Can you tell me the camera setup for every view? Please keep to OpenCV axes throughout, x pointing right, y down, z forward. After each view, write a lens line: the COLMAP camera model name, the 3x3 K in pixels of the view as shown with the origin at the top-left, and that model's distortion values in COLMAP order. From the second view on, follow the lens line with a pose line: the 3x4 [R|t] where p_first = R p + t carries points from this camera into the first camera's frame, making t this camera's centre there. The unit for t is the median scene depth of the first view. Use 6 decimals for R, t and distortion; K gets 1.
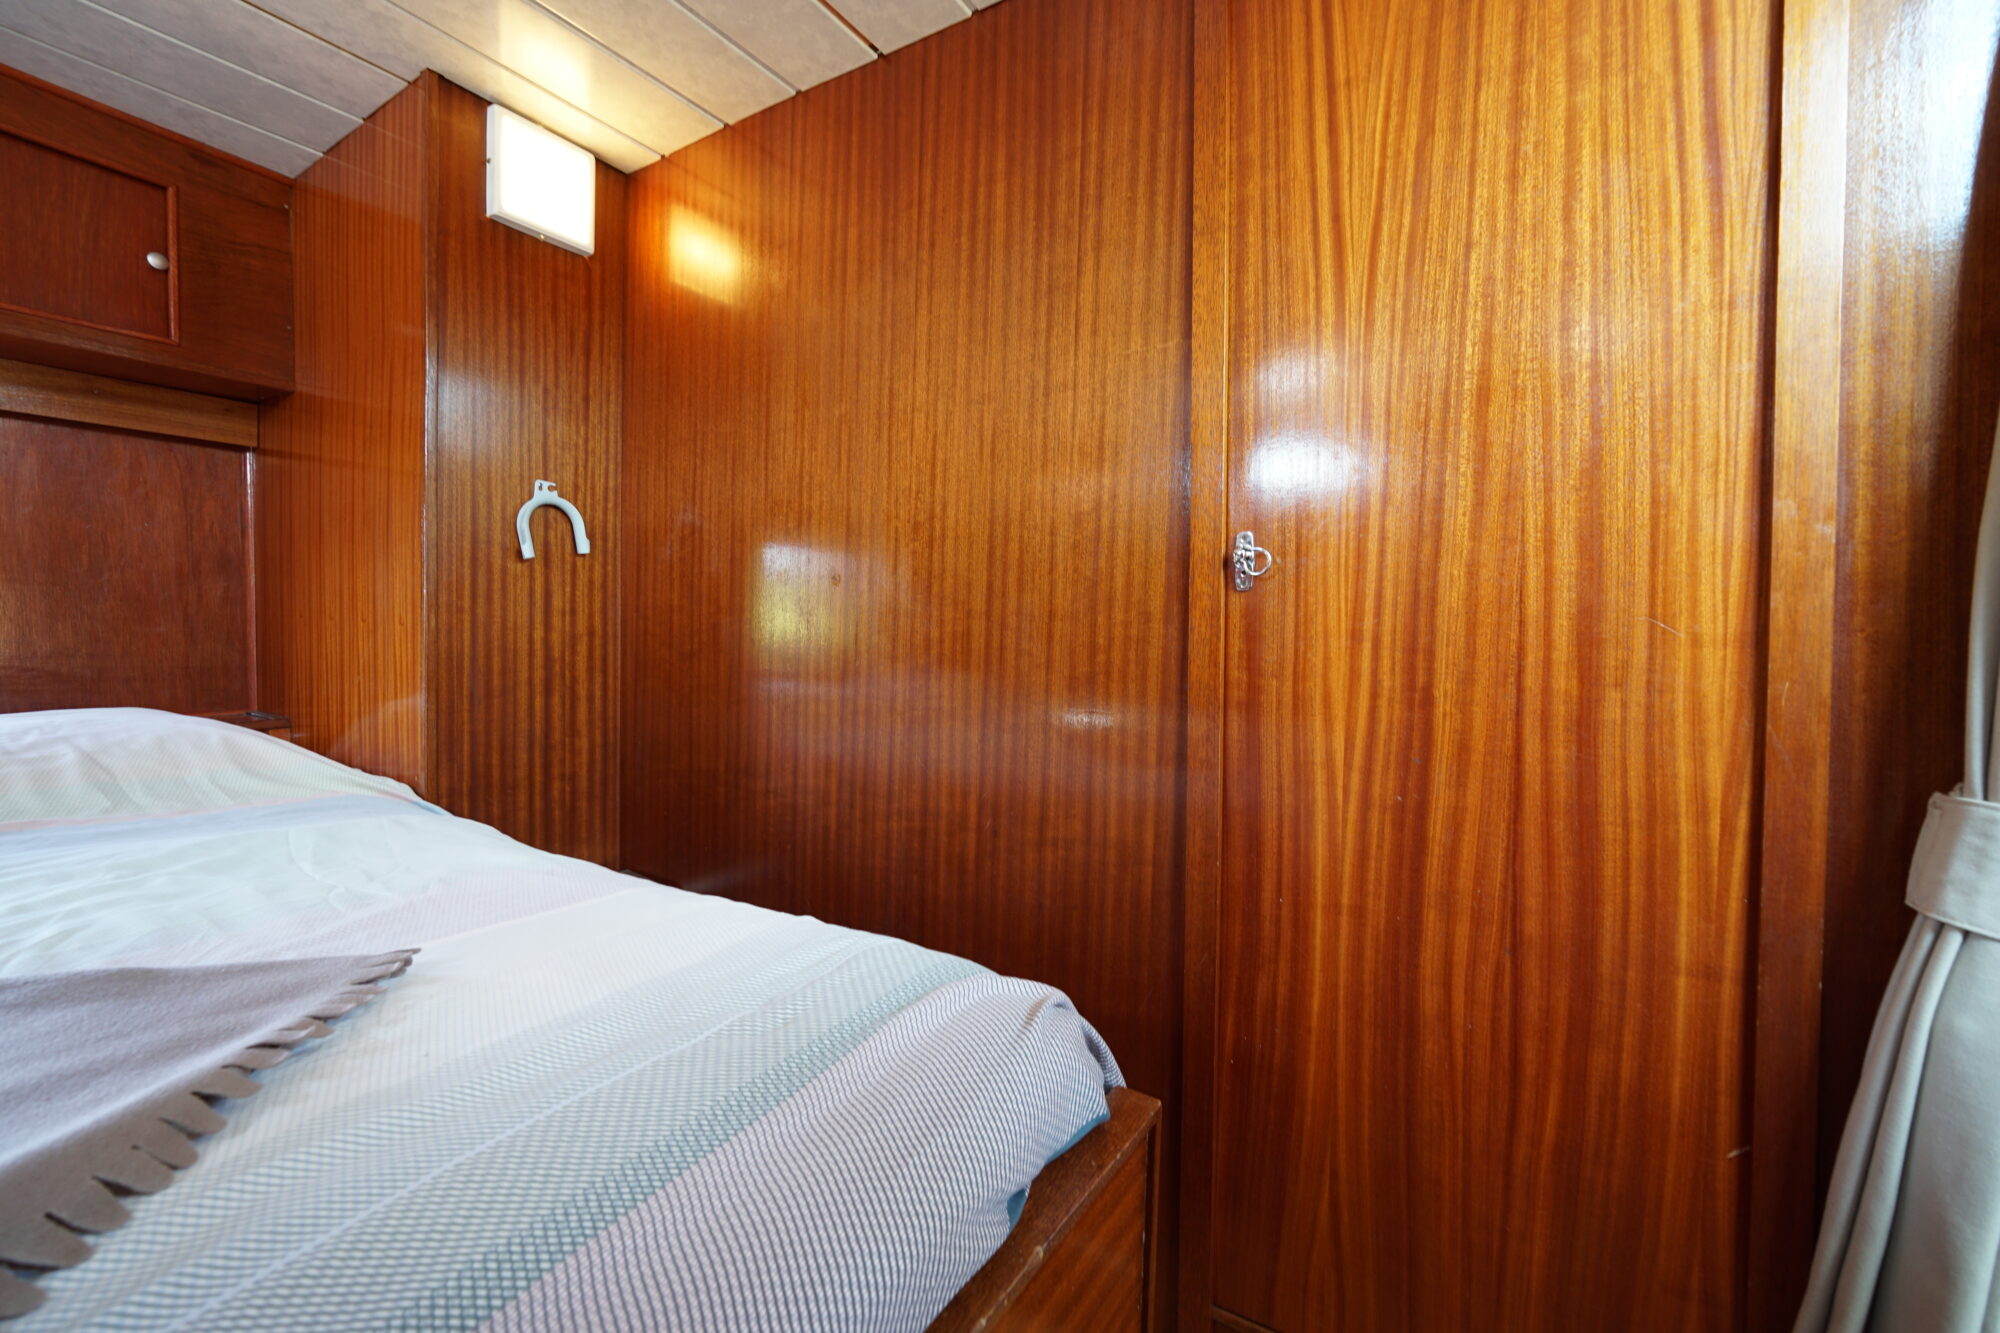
lens RADIAL K [[843.3, 0, 996.6], [0, 843.3, 663.5], [0, 0, 1]] dist [-0.017941, 0.006936]
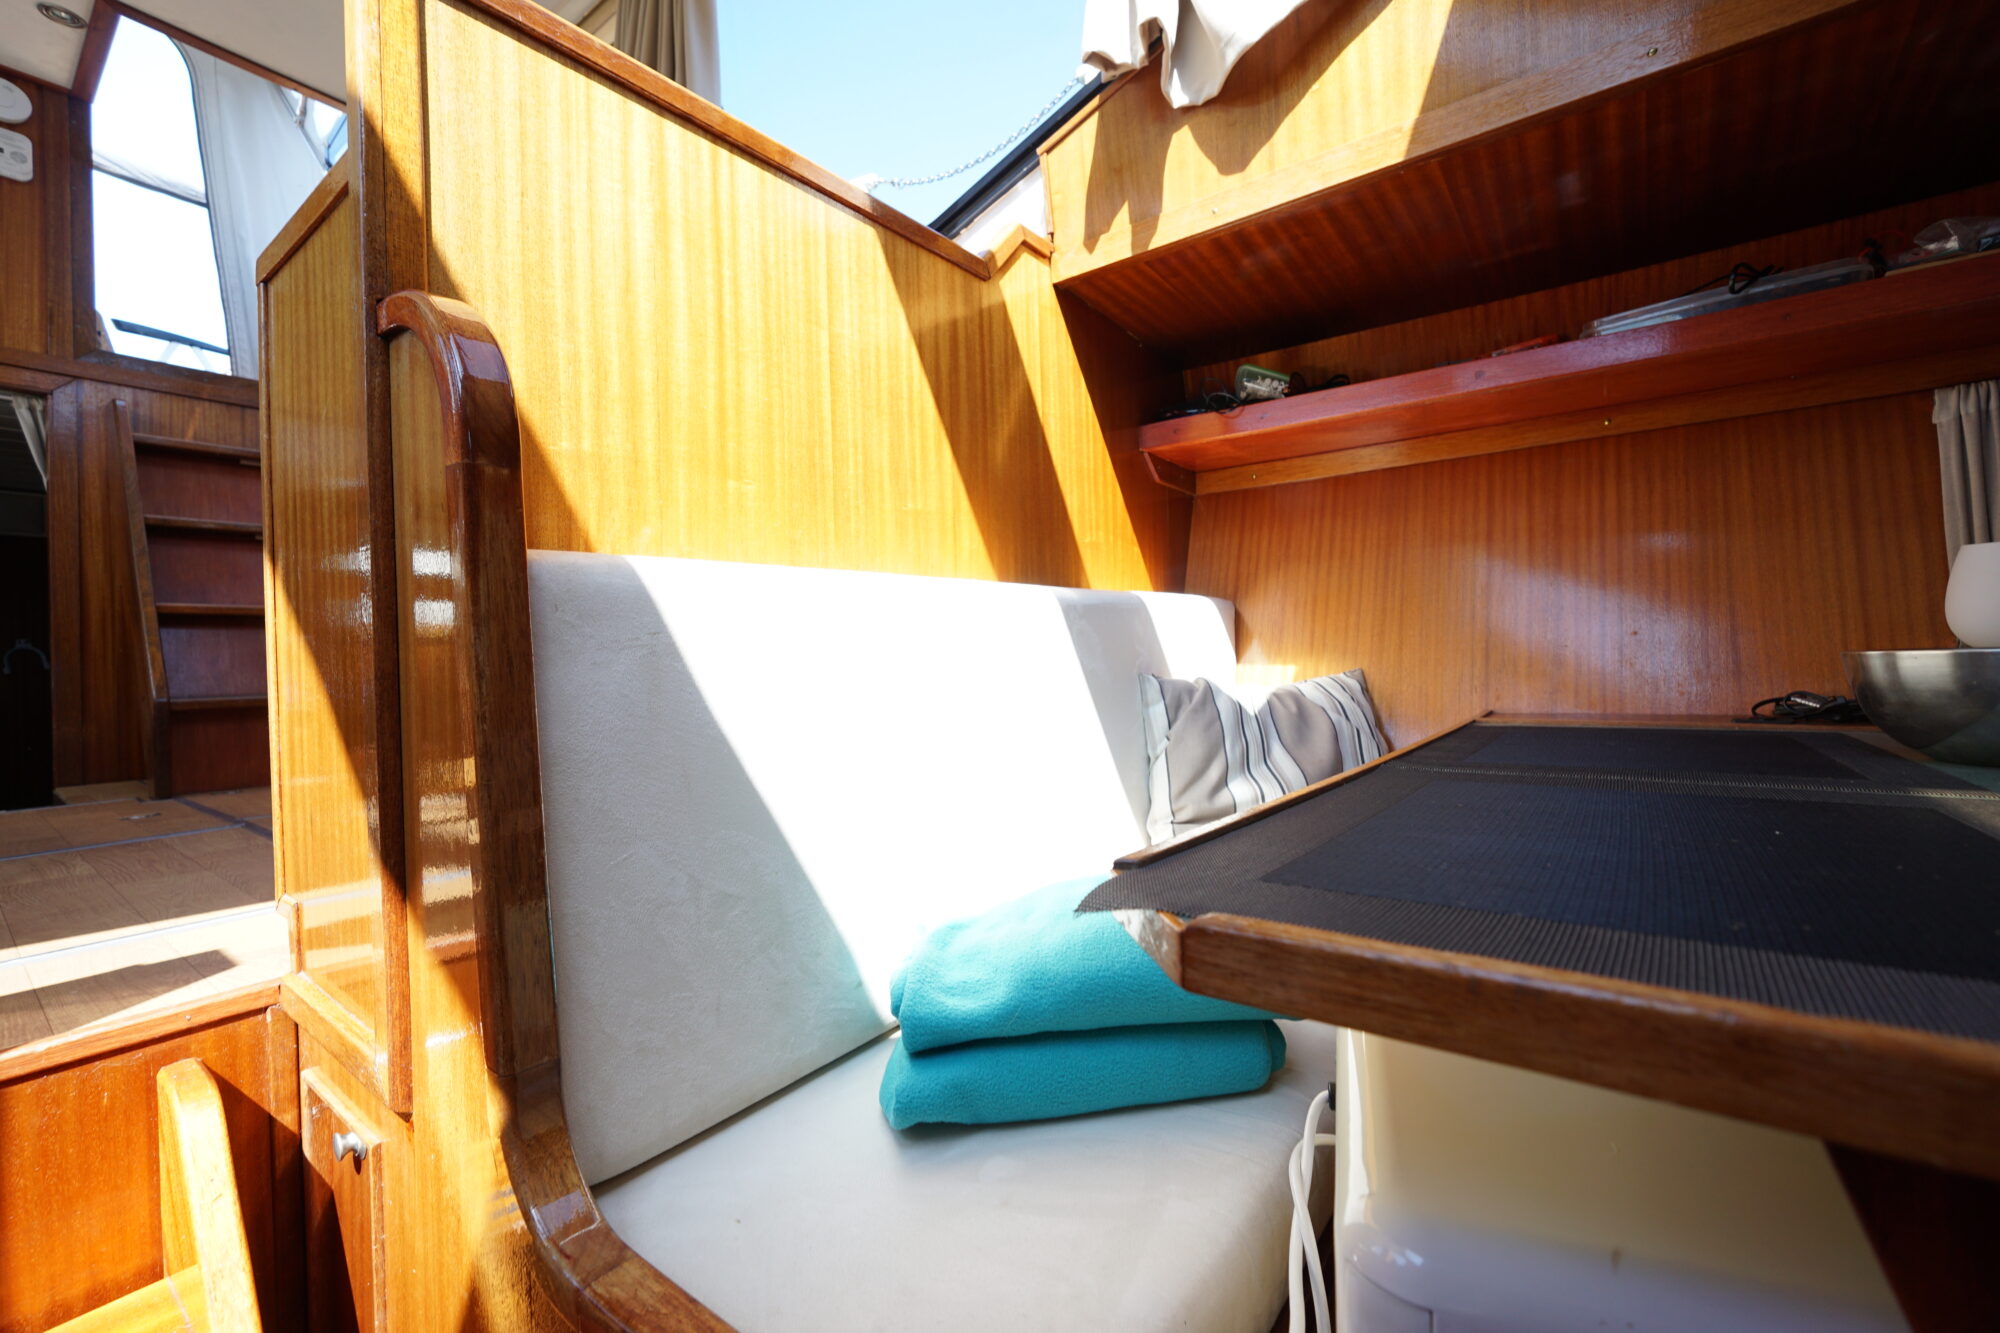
lens RADIAL K [[835.8, 0, 1002.3], [0, 835.8, 661.8], [0, 0, 1]] dist [-0.018849, 0.006520]
pose [[0.995570, -0.025131, -0.090601, 2.418679], [0.023253, 0.999493, -0.021727, -0.045778], [0.091101, 0.019524, 0.995650, -1.036759]]
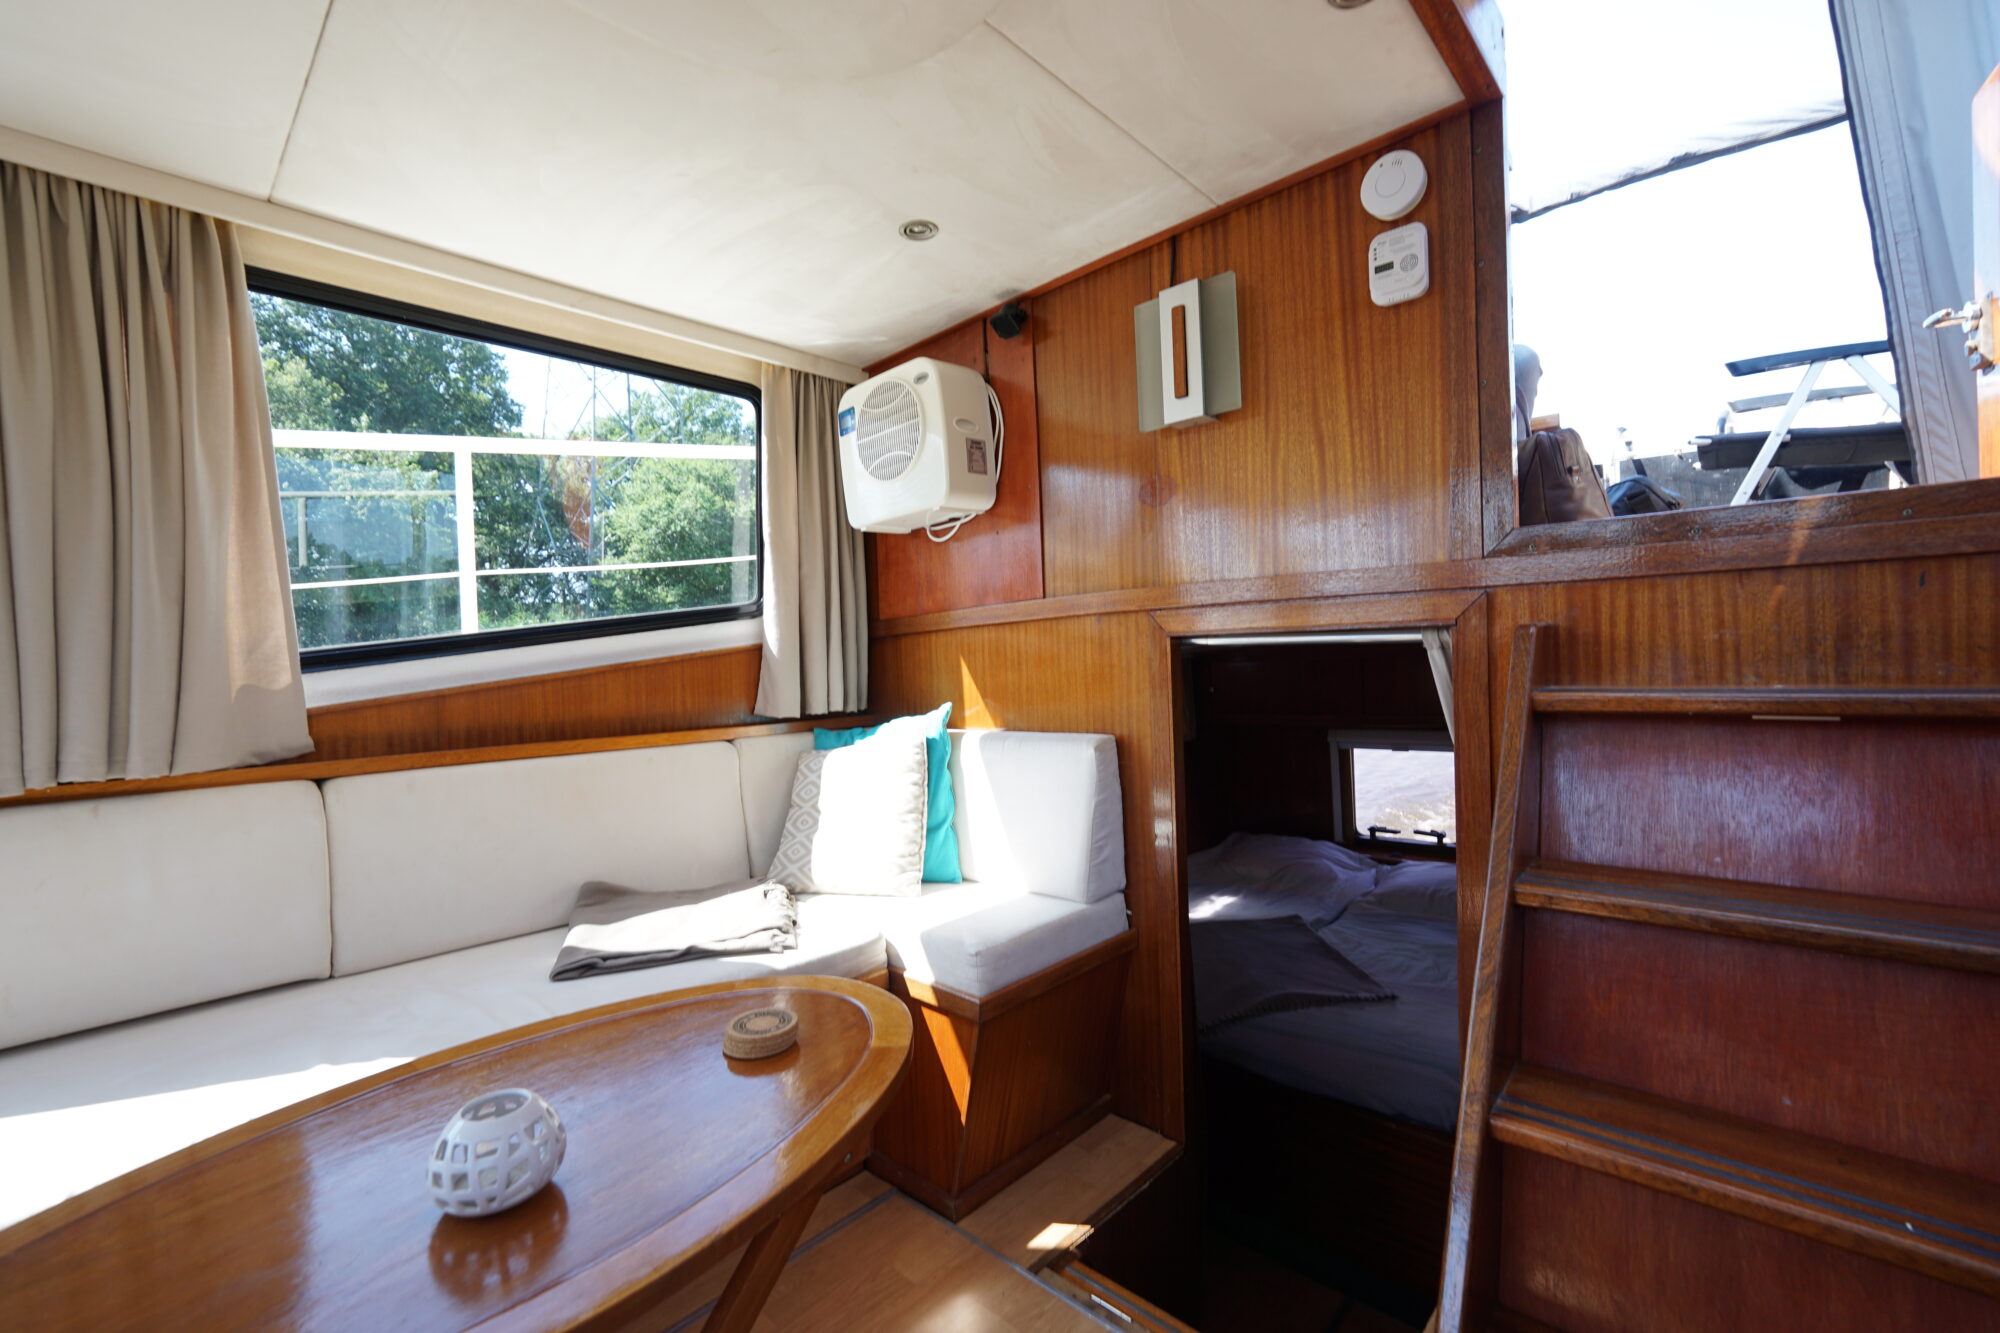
lens RADIAL K [[843.3, 0, 996.6], [0, 843.3, 663.5], [0, 0, 1]] dist [-0.017941, 0.006936]
pose [[-0.190104, 0.011381, -0.981698, 1.589811], [0.003726, 0.999934, 0.010871, -0.573960], [0.981757, -0.001591, -0.190133, -0.036769]]
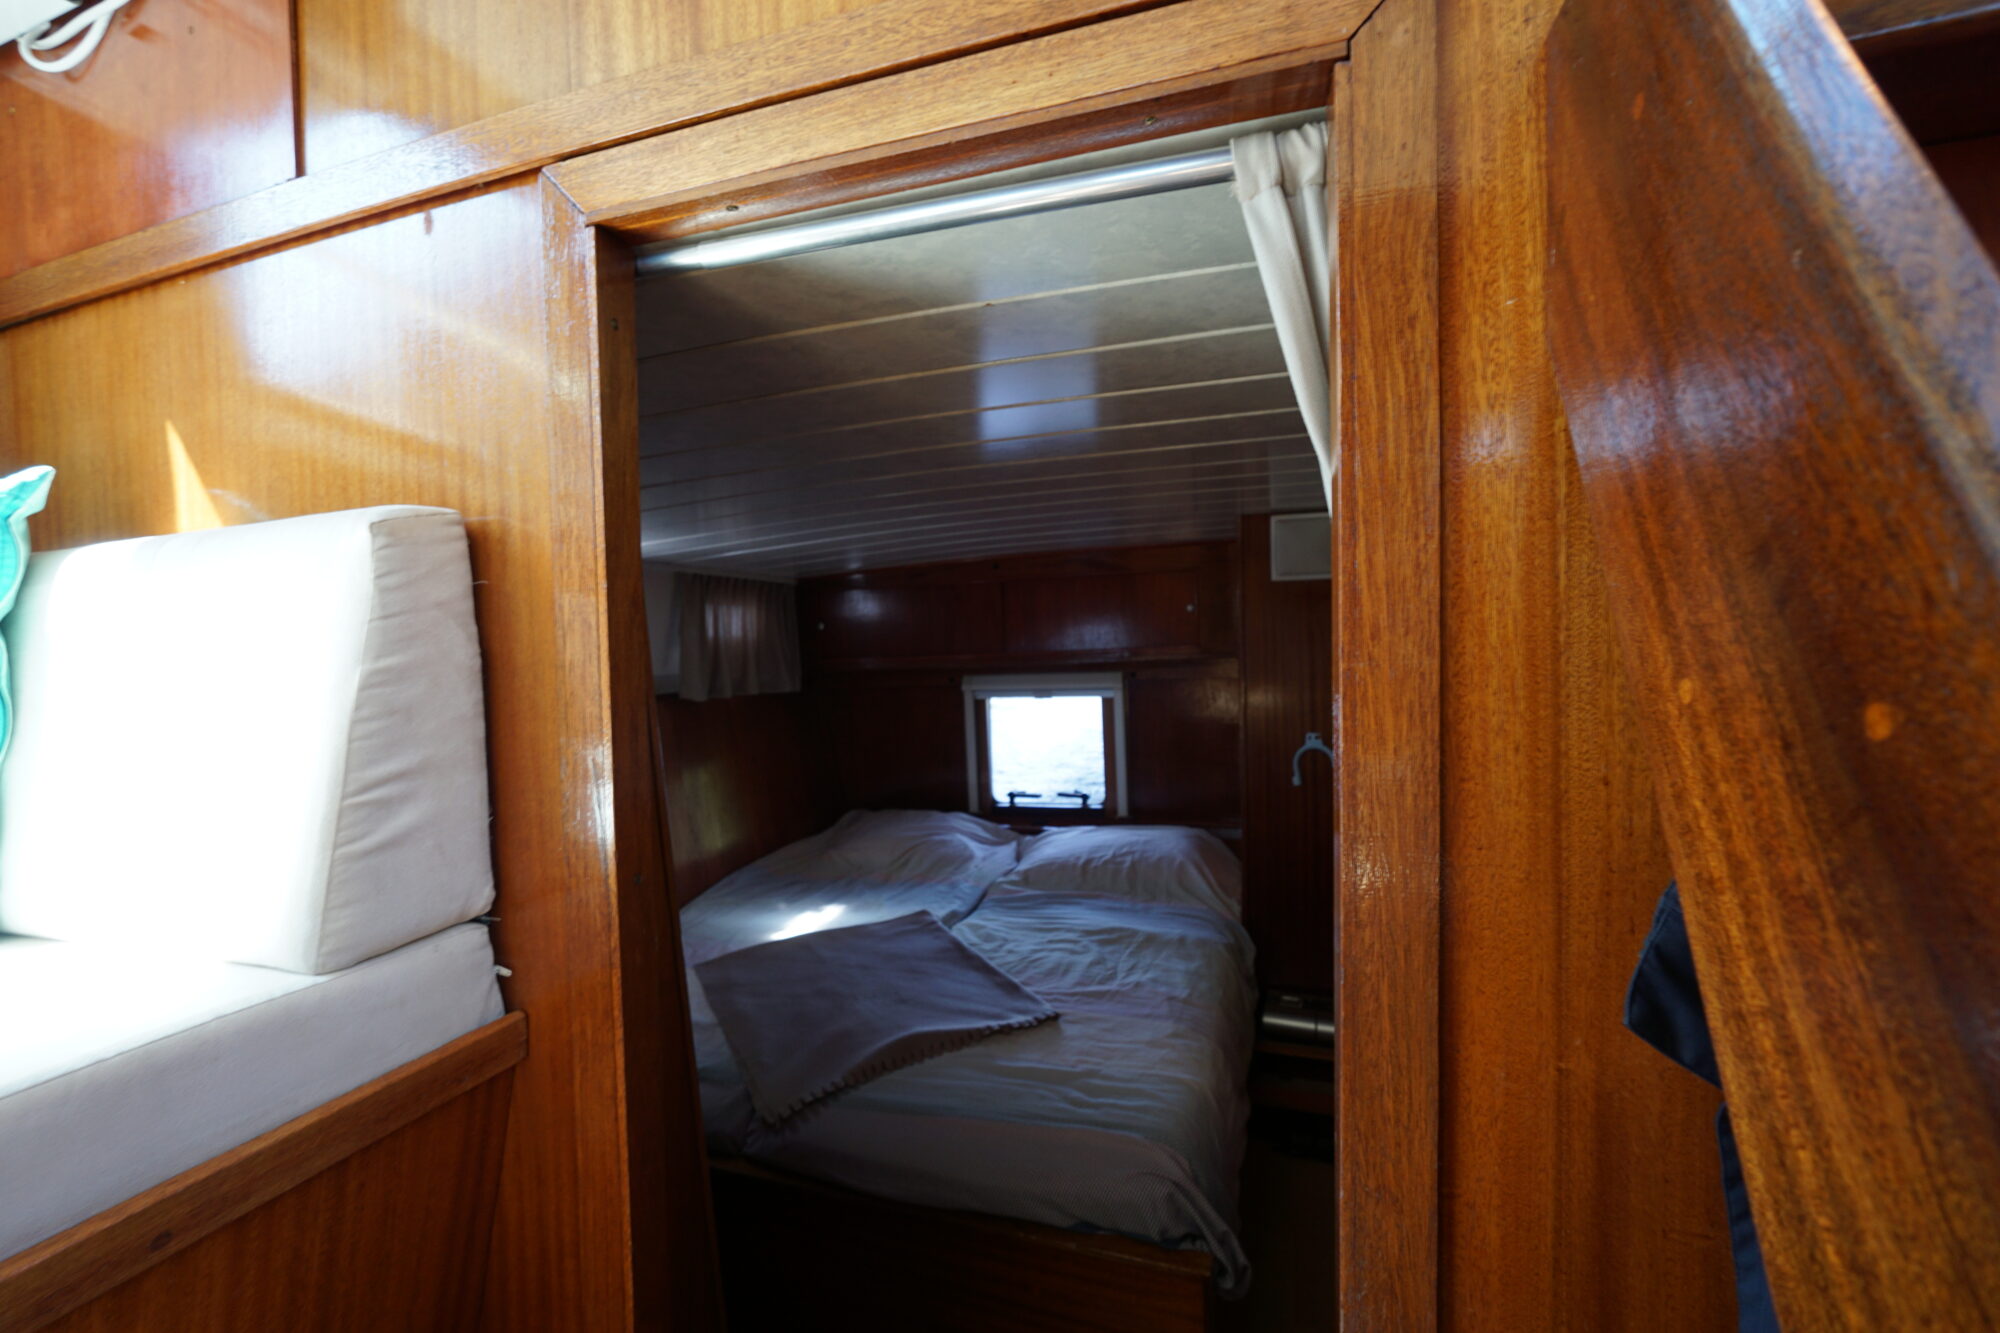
lens RADIAL K [[843.3, 0, 996.6], [0, 843.3, 663.5], [0, 0, 1]] dist [-0.017941, 0.006936]
pose [[0.230646, 0.011844, -0.972966, 0.859798], [-0.003446, 0.999930, 0.011356, -0.373567], [0.973032, 0.000734, 0.230671, 0.081571]]
